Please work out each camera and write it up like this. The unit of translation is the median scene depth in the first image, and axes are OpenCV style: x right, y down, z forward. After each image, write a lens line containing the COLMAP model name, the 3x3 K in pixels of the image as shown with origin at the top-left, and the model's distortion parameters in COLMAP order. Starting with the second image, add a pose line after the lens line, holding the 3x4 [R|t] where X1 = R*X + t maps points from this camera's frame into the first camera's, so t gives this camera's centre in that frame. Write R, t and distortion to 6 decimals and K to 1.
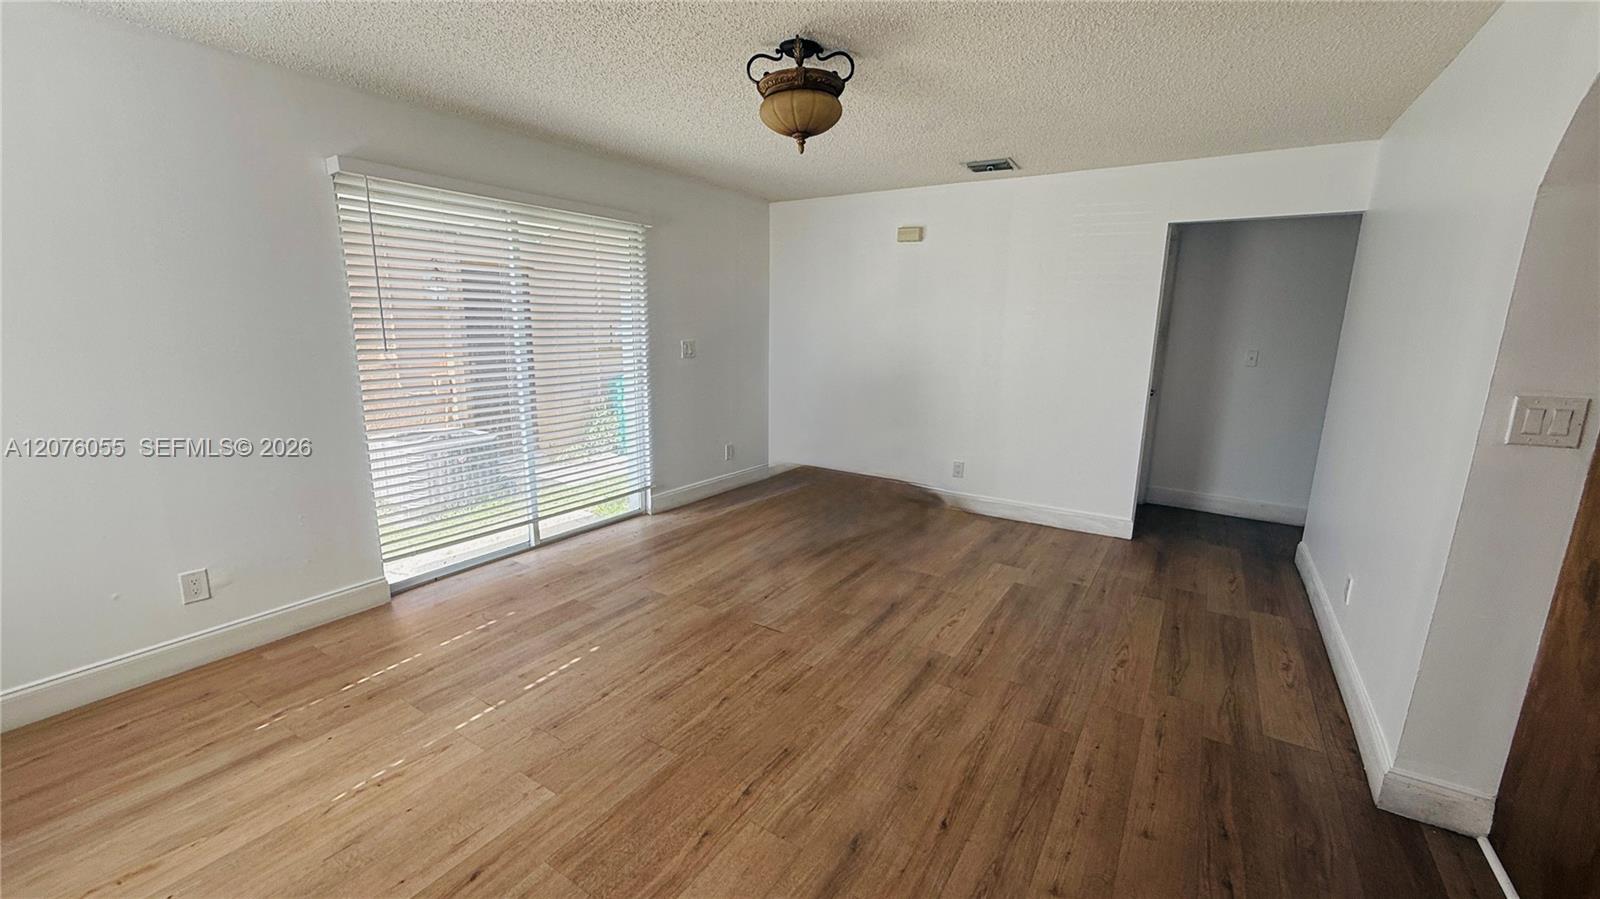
lens RADIAL K [[638.2, 0, 797.0], [0, 638.2, 454.7], [0, 0, 1]] dist [0.000585, -0.000196]
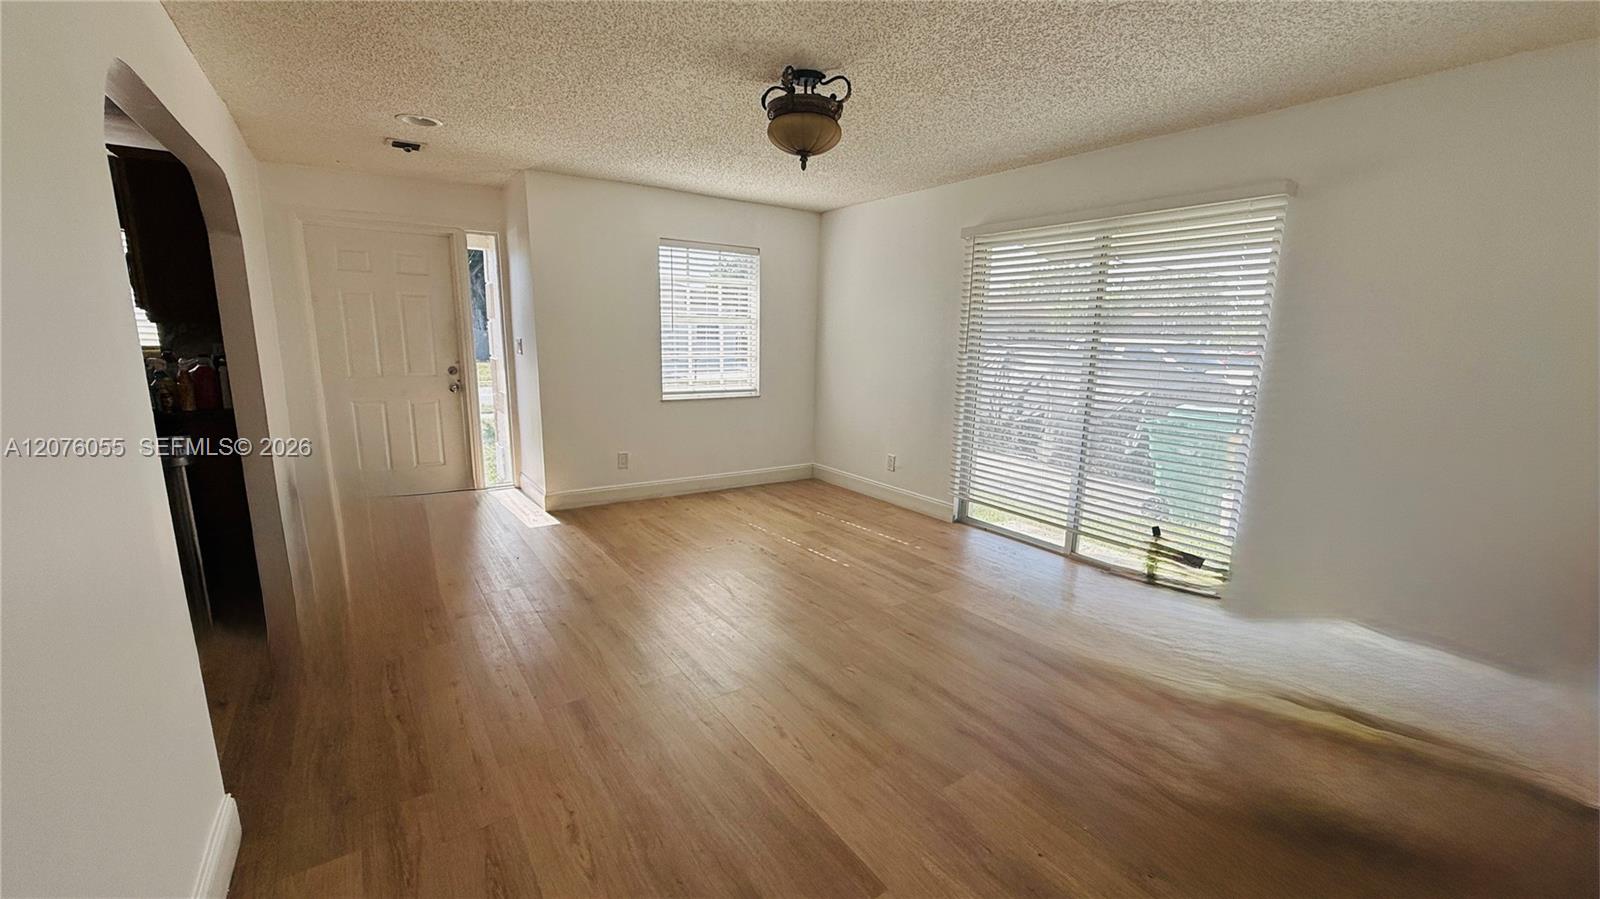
lens RADIAL K [[638.2, 0, 797.0], [0, 638.2, 454.7], [0, 0, 1]] dist [0.000585, -0.000196]
pose [[-0.386823, 0.153121, -0.909352, 0.990254], [-0.214960, 0.943979, 0.250393, -0.255528], [0.896750, 0.292332, -0.332238, 1.363212]]
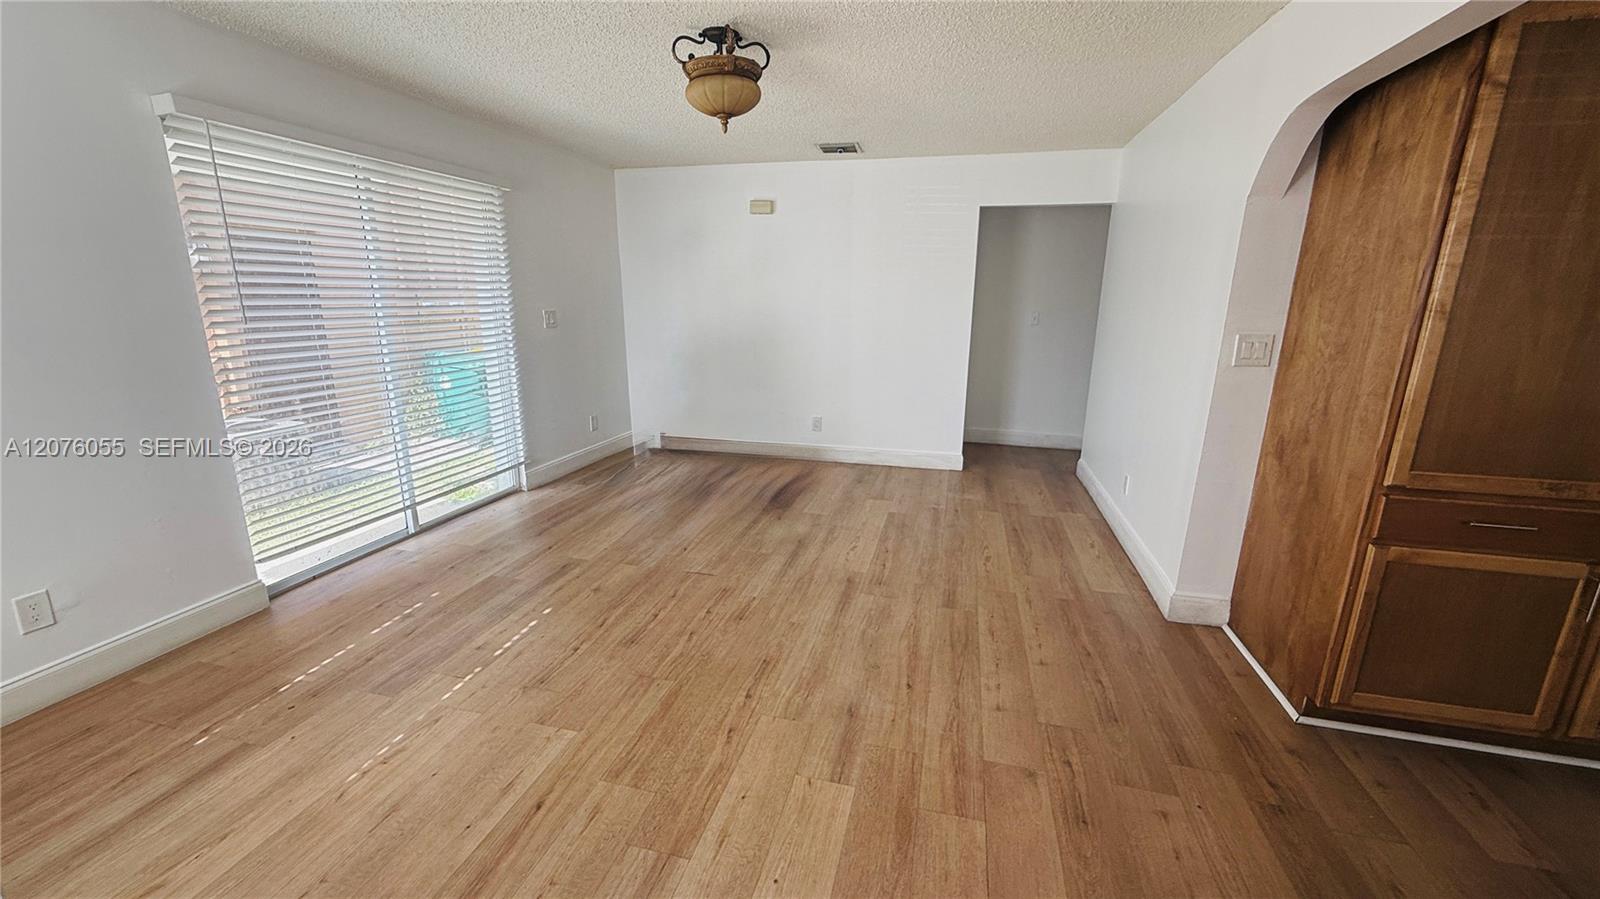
lens RADIAL K [[638.2, 0, 797.0], [0, 638.2, 454.7], [0, 0, 1]] dist [0.000585, -0.000196]
pose [[0.948787, -0.082553, 0.304939, -0.232316], [0.068913, 0.996092, 0.055246, 0.024210], [-0.308309, -0.031403, 0.950768, -0.089246]]
